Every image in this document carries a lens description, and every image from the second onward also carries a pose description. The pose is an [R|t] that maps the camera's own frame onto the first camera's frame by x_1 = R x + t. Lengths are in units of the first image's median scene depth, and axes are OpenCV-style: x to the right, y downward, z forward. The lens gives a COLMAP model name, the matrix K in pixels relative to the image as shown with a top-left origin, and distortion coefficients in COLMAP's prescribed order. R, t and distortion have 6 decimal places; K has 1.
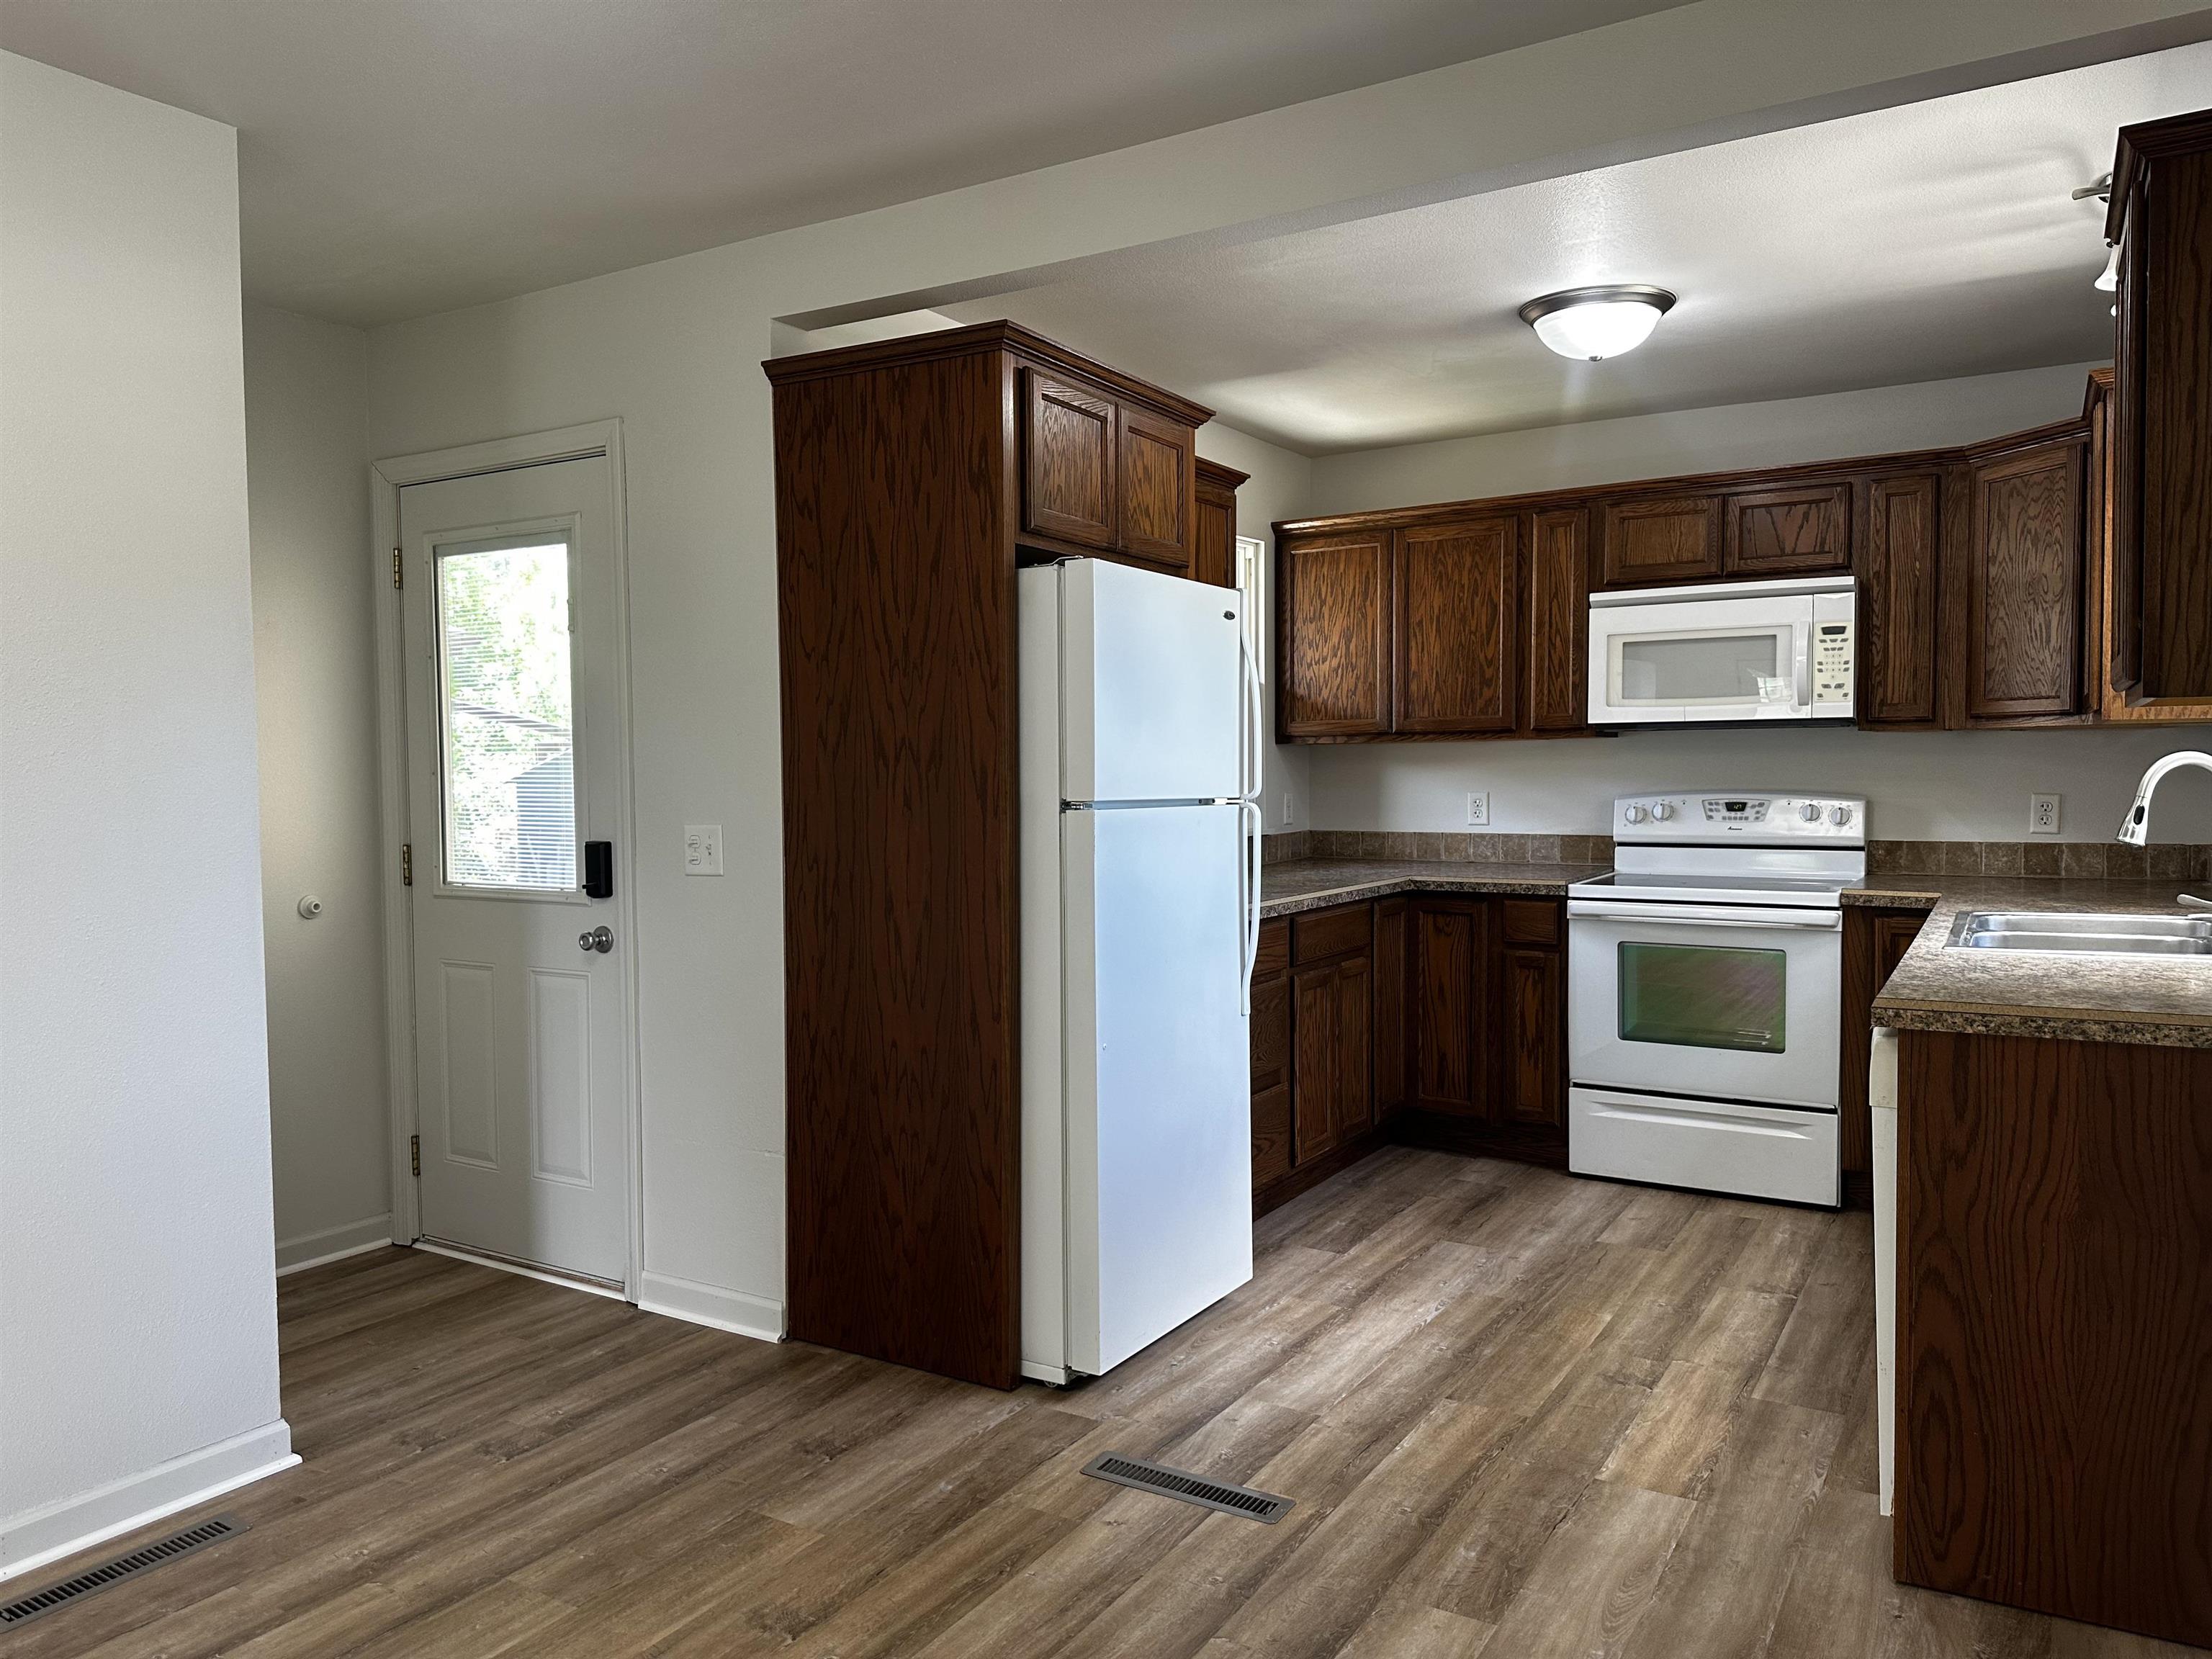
lens RADIAL K [[1564.7, 0, 1060.5], [0, 1564.7, 838.8], [0, 0, 1]] dist [0.059812, -0.083799]
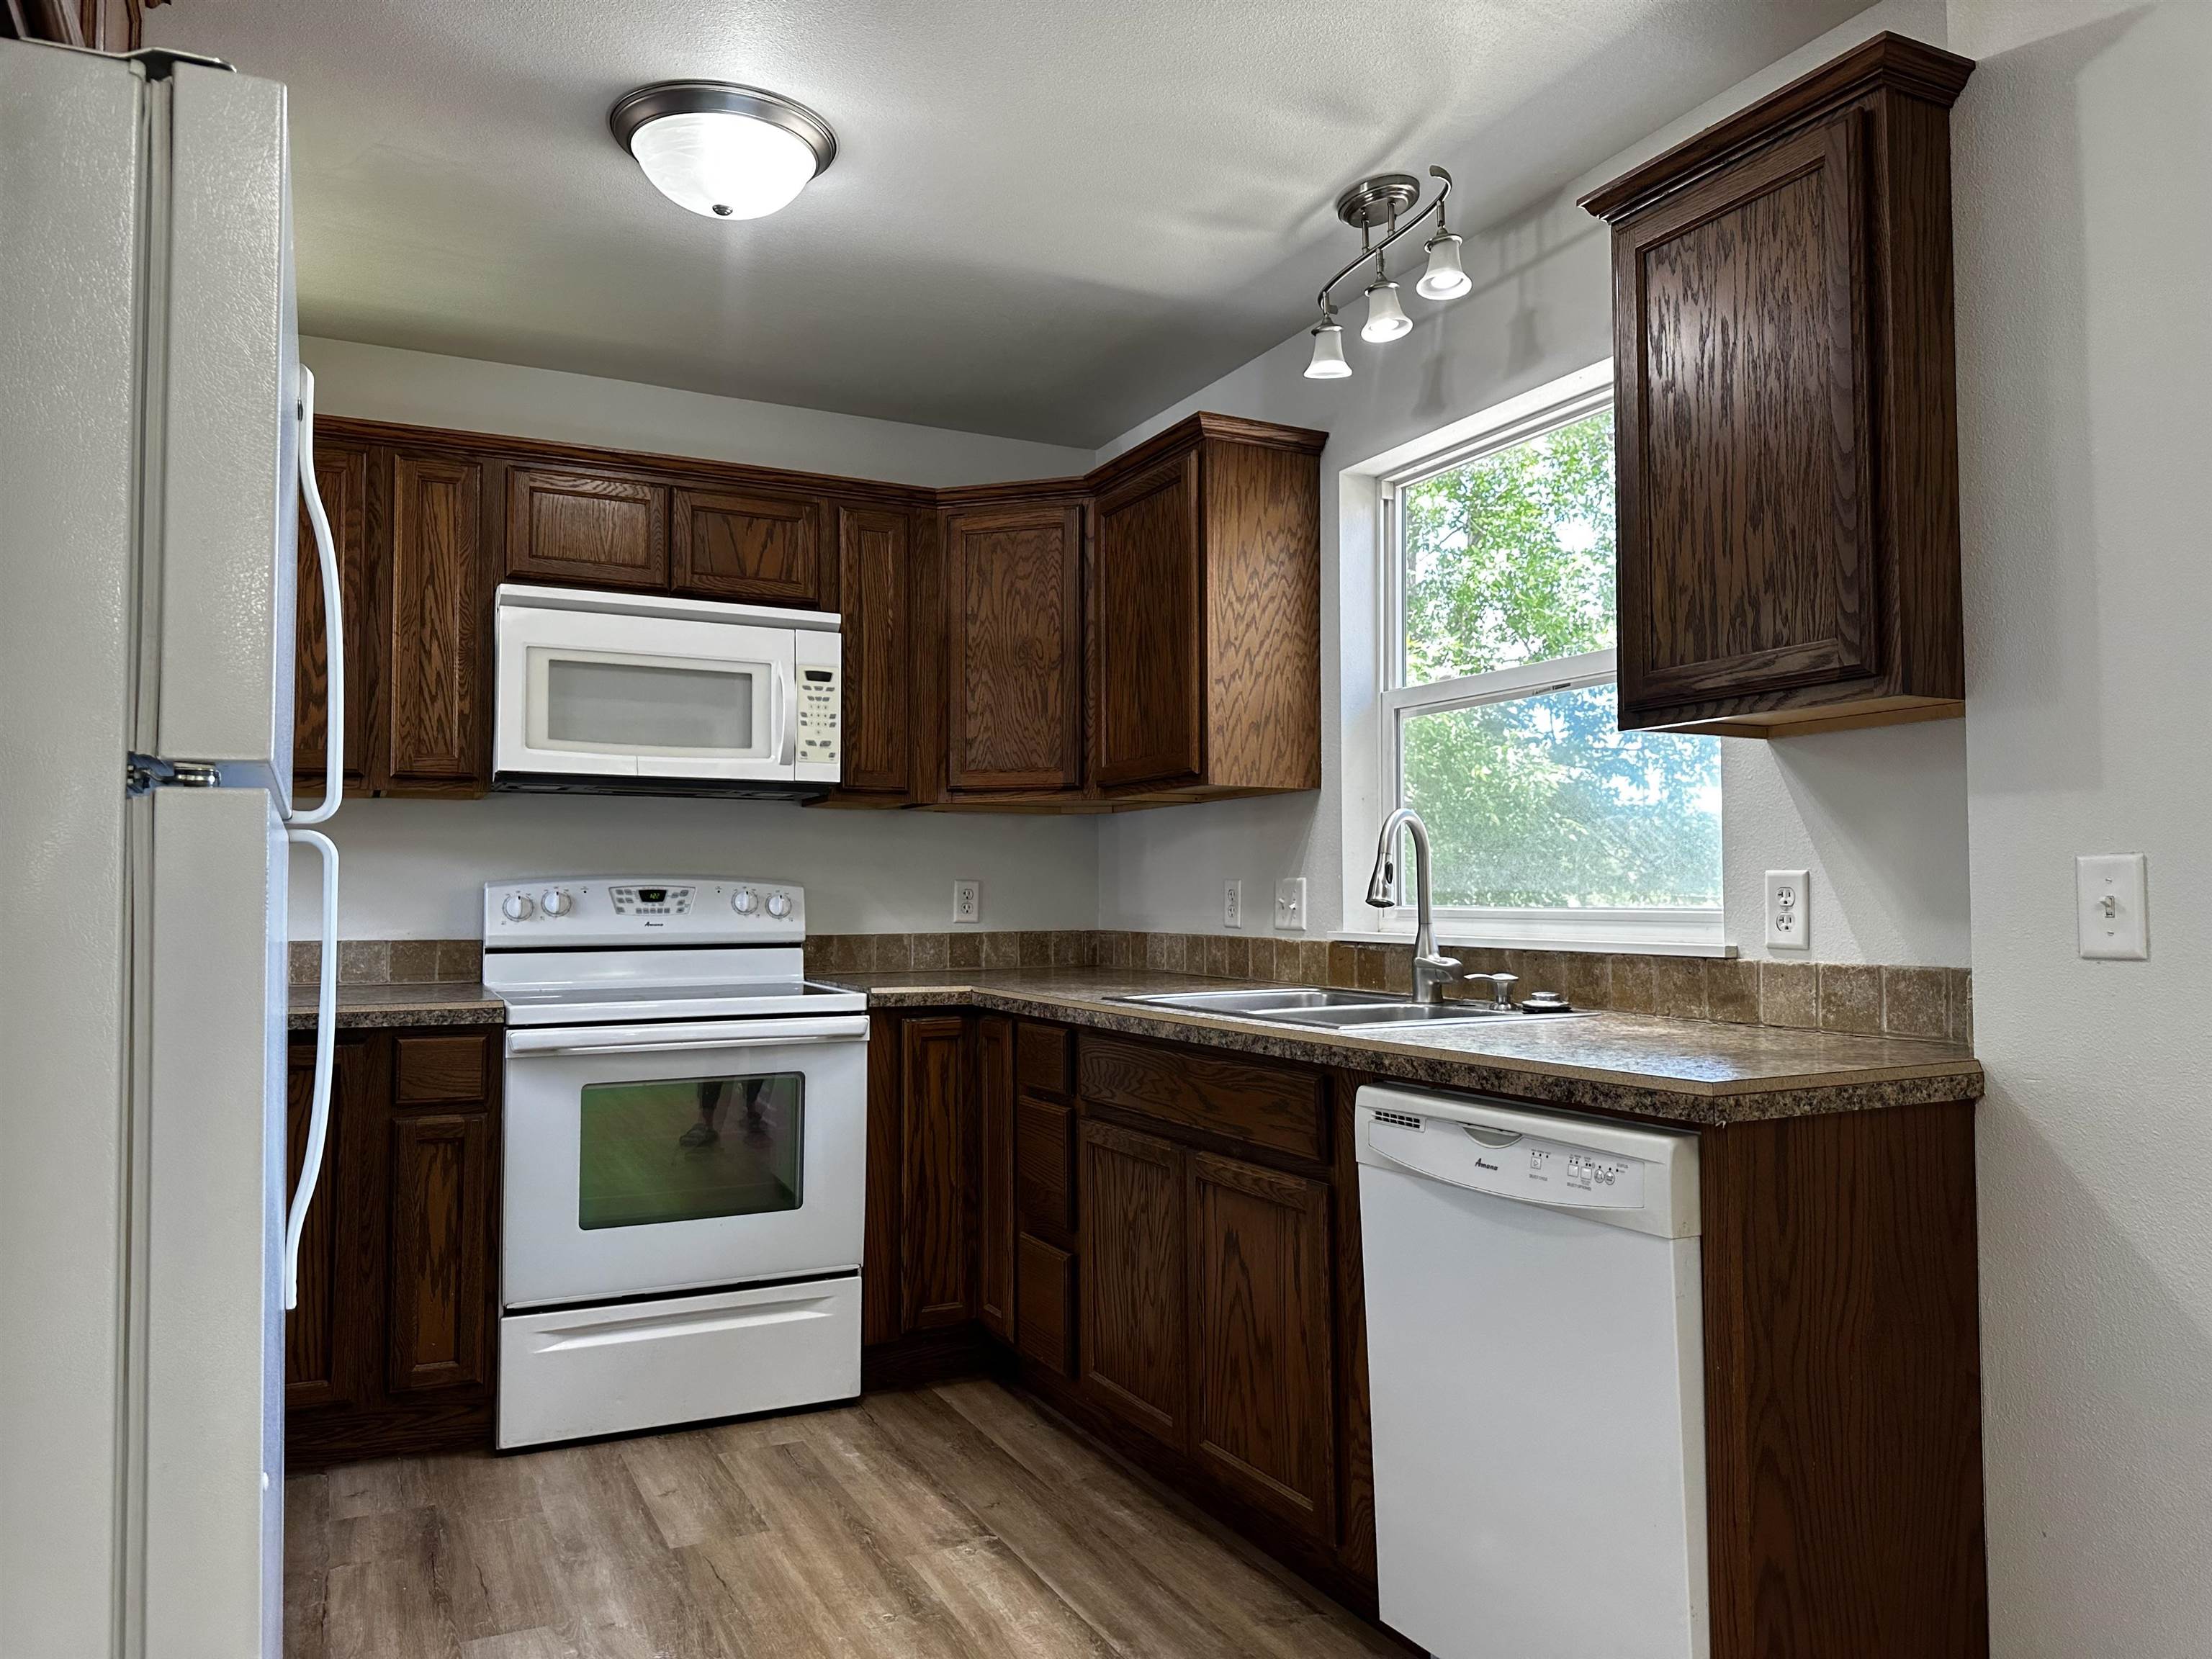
lens RADIAL K [[1564.7, 0, 1140.6], [0, 1564.7, 832.3], [0, 0, 1]] dist [0.059812, -0.083799]
pose [[0.504466, 0.047318, 0.862134, -0.126871], [0.035929, 0.996482, -0.075715, 0.017169], [-0.862683, 0.069172, 0.500992, 0.458951]]
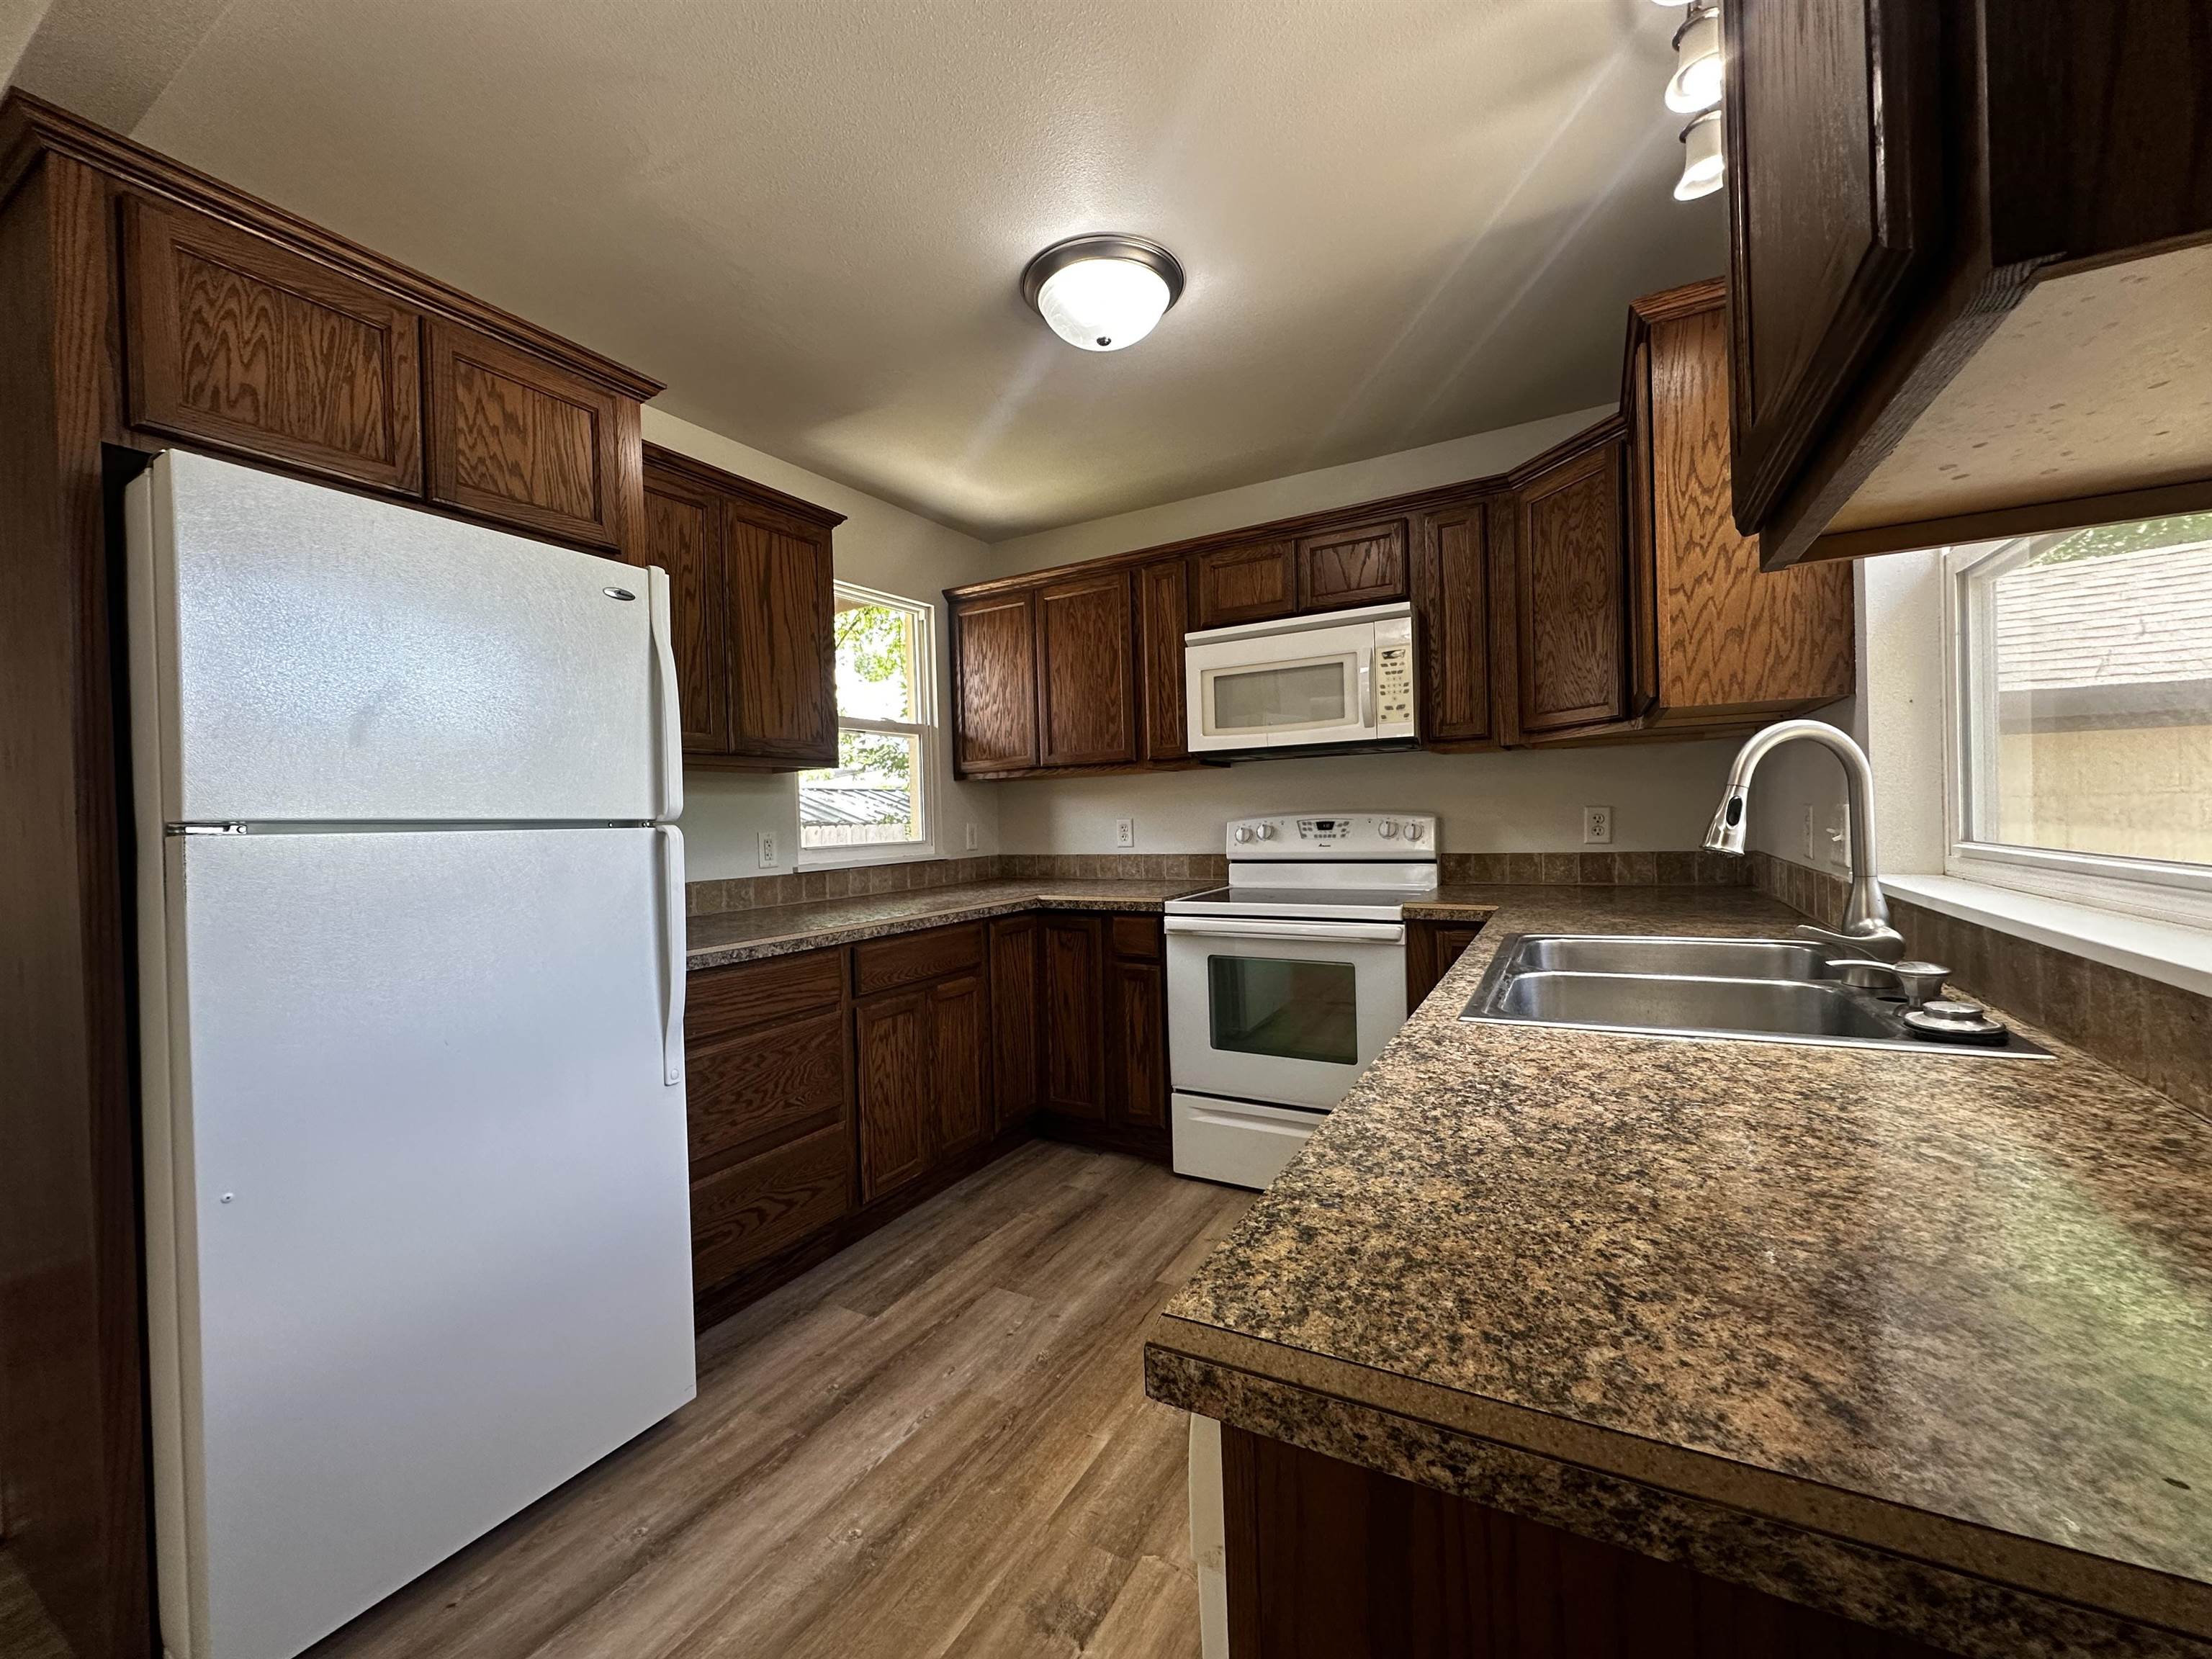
lens RADIAL K [[888.9, 0, 1085.1], [0, 888.9, 830.9], [0, 0, 1]] dist [-0.003516, 0.000177]
pose [[0.999123, -0.019719, 0.036932, 0.264221], [0.020929, 0.999247, -0.032679, 0.000133], [-0.036260, 0.033424, 0.998783, 0.428621]]
